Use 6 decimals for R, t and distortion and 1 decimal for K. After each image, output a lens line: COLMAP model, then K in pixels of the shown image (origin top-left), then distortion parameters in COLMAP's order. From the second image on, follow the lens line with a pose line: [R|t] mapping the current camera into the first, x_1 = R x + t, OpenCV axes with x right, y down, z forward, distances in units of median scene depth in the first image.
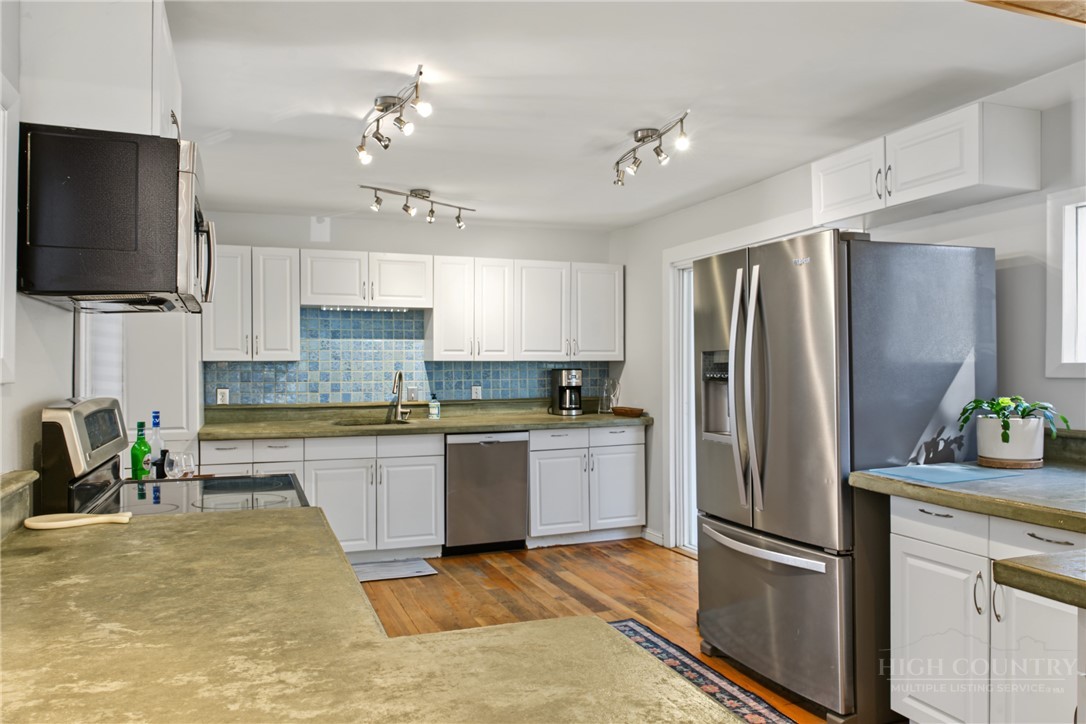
lens RADIAL K [[752.4, 0, 510.4], [0, 752.4, 360.5], [0, 0, 1]] dist [-0.001292, -0.000209]
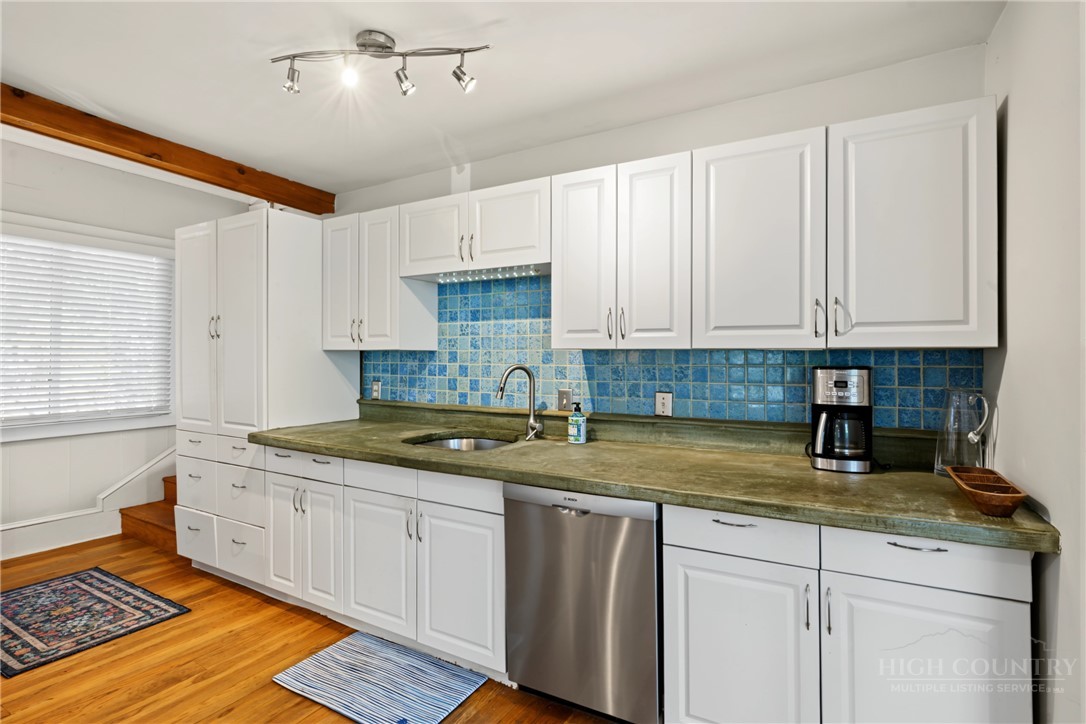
lens RADIAL K [[522.9, 0, 546.4], [0, 522.9, 352.9], [0, 0, 1]] dist [-0.009165, 0.001708]
pose [[0.660581, 0.000095, -0.750755, 0.210136], [0.001024, 0.999999, 0.001027, 0.002738], [0.750754, -0.001447, 0.660580, 0.705681]]
